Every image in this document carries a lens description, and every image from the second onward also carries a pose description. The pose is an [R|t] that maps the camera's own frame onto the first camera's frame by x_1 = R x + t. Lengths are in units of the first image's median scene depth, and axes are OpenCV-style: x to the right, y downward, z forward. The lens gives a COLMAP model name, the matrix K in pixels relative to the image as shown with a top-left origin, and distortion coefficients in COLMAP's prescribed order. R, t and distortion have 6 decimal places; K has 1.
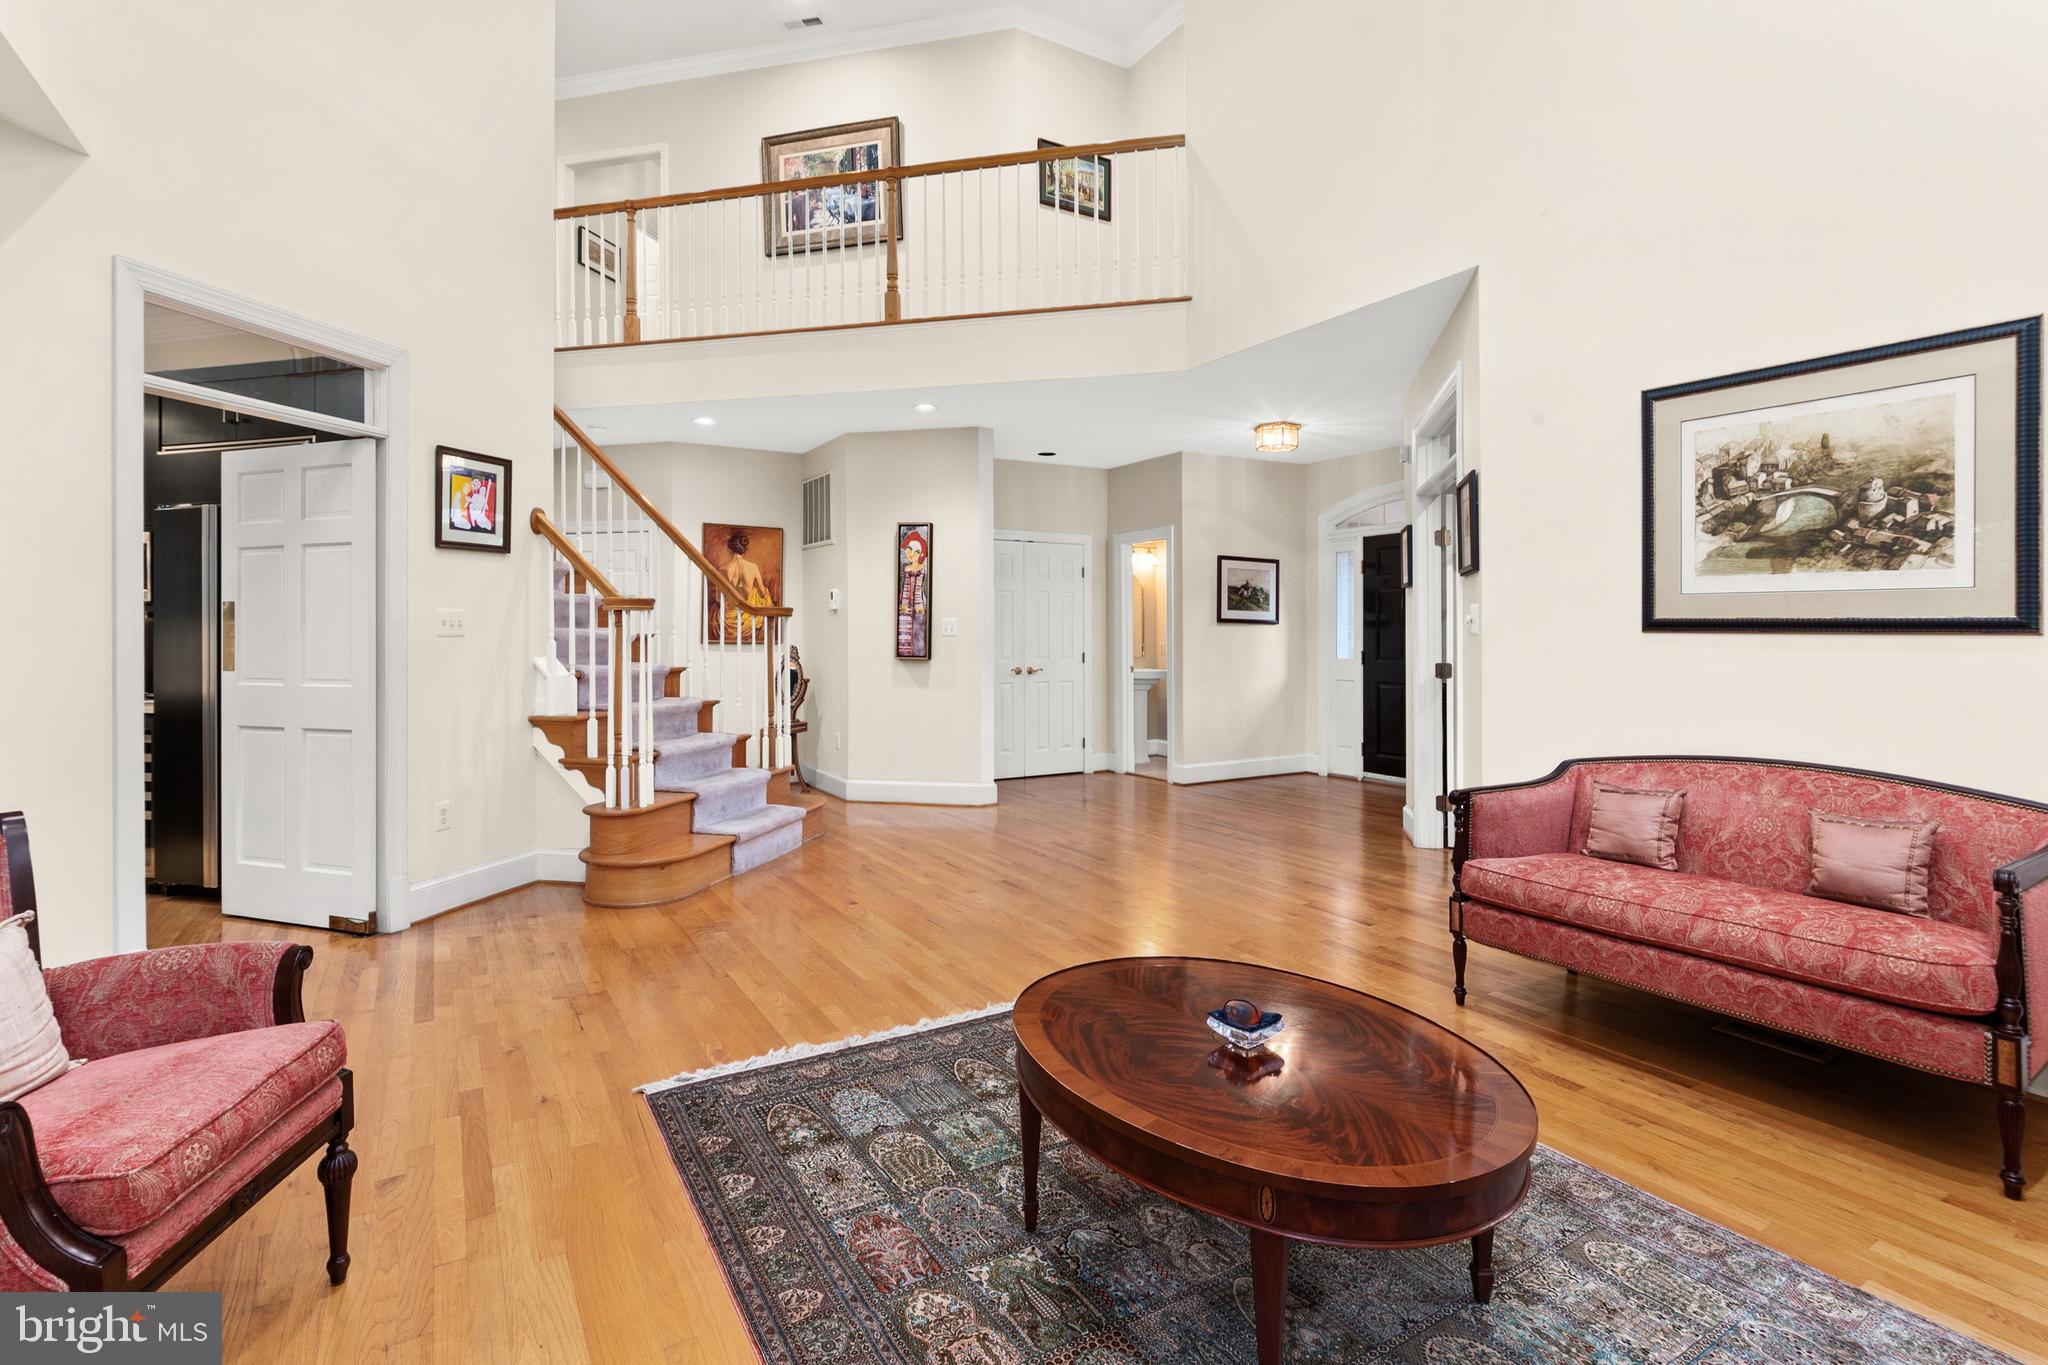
lens RADIAL K [[959.0, 0, 1025.9], [0, 959.0, 630.6], [0, 0, 1]] dist [-0.004668, -0.001070]
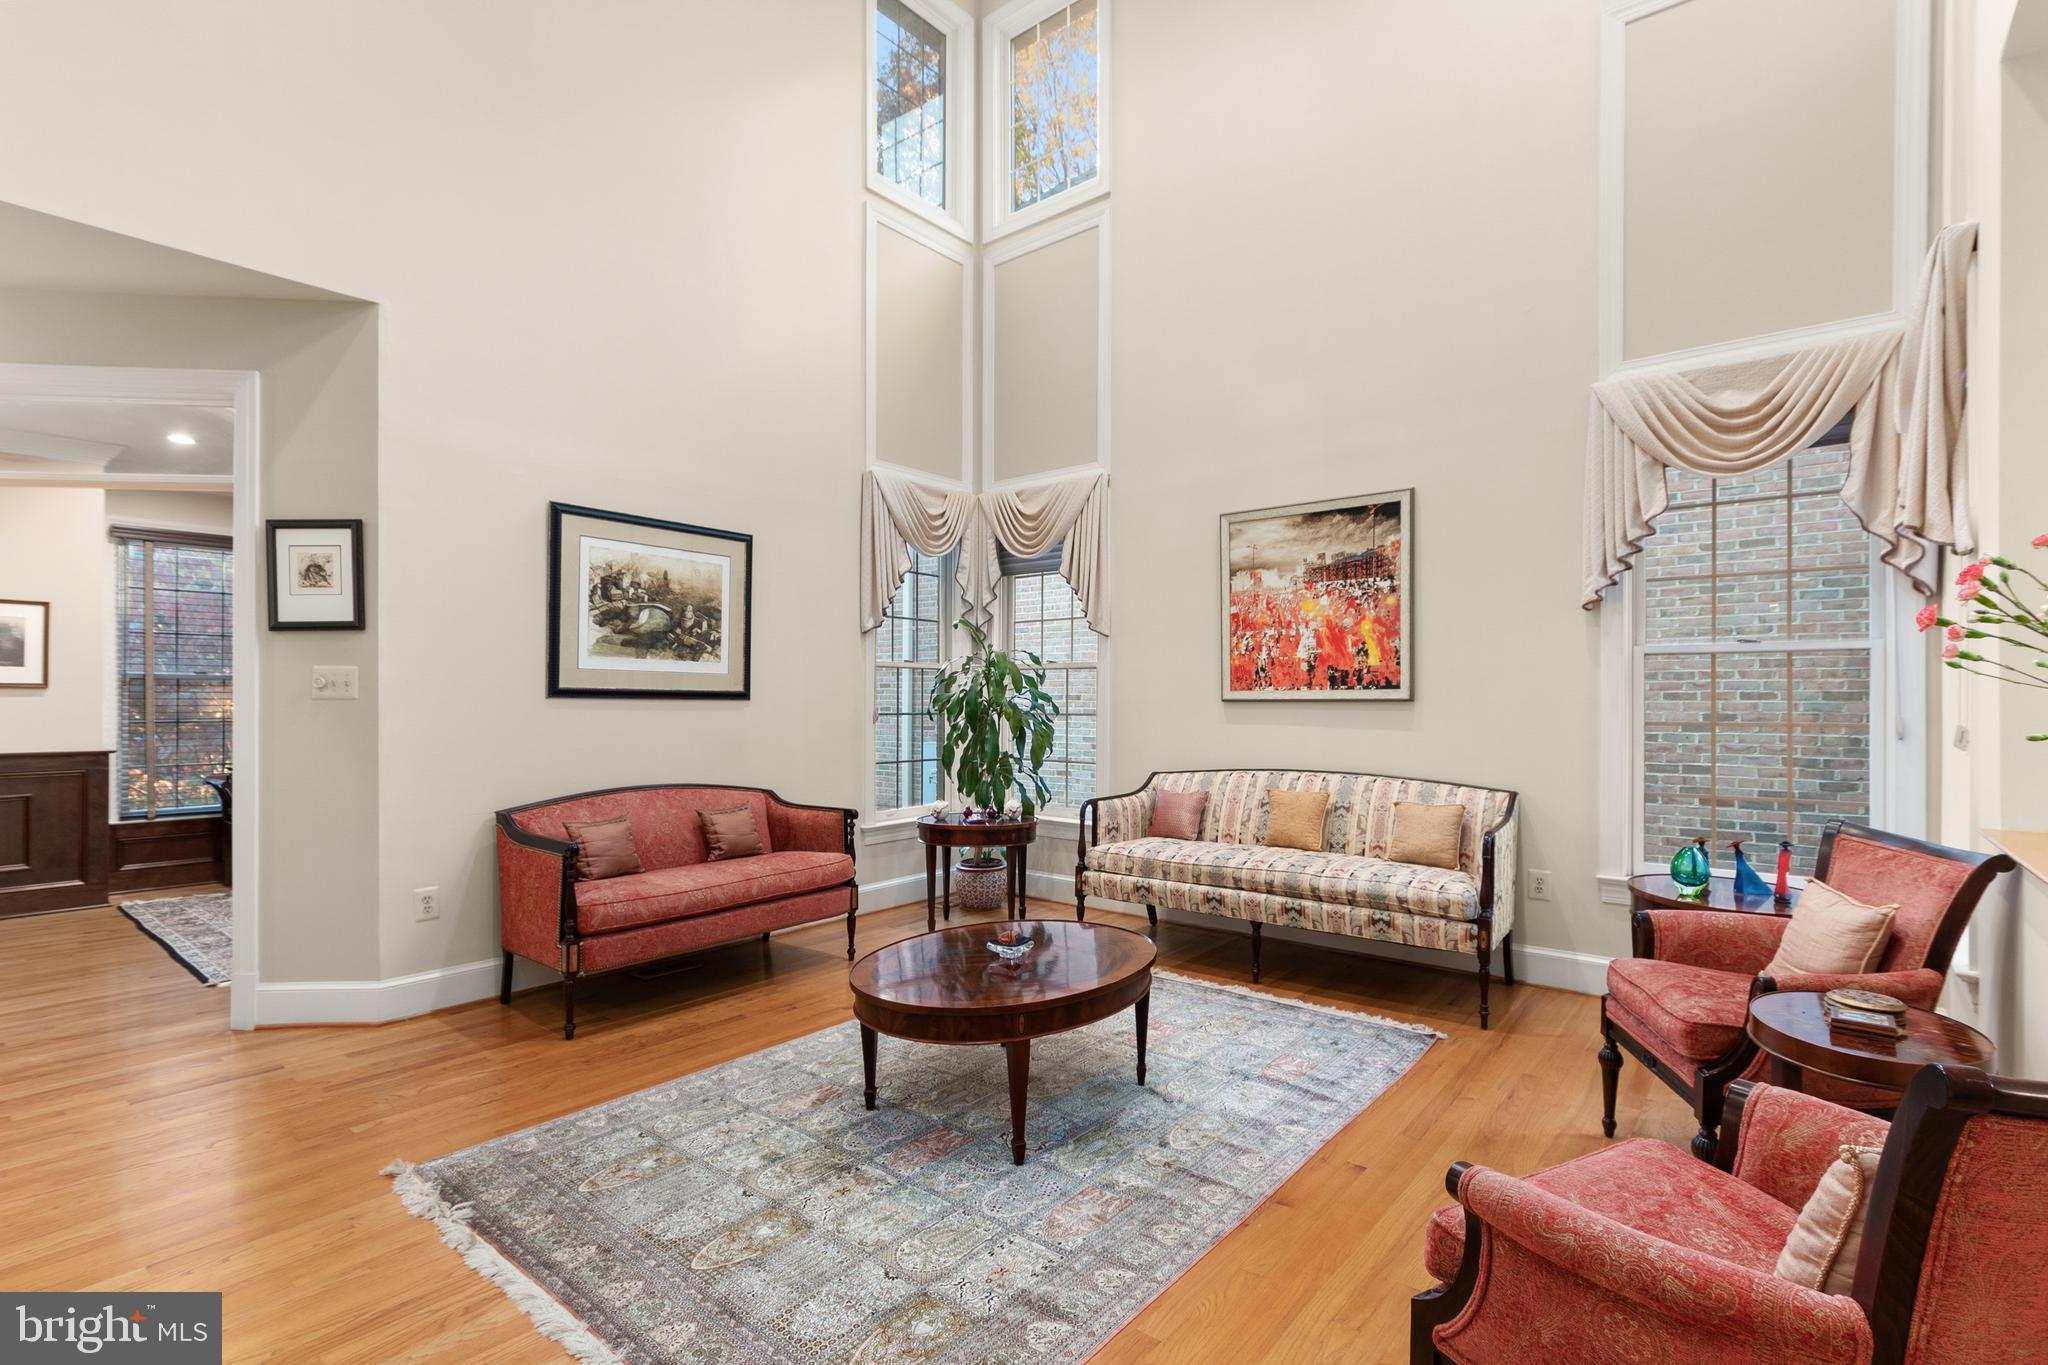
lens RADIAL K [[959.0, 0, 1019.7], [0, 959.0, 700.2], [0, 0, 1]] dist [-0.004668, -0.001070]
pose [[-0.318262, 0.000789, 0.948003, -0.794564], [-0.002386, 0.999996, -0.001633, 0.005074], [-0.948000, -0.002781, -0.318258, 0.925129]]
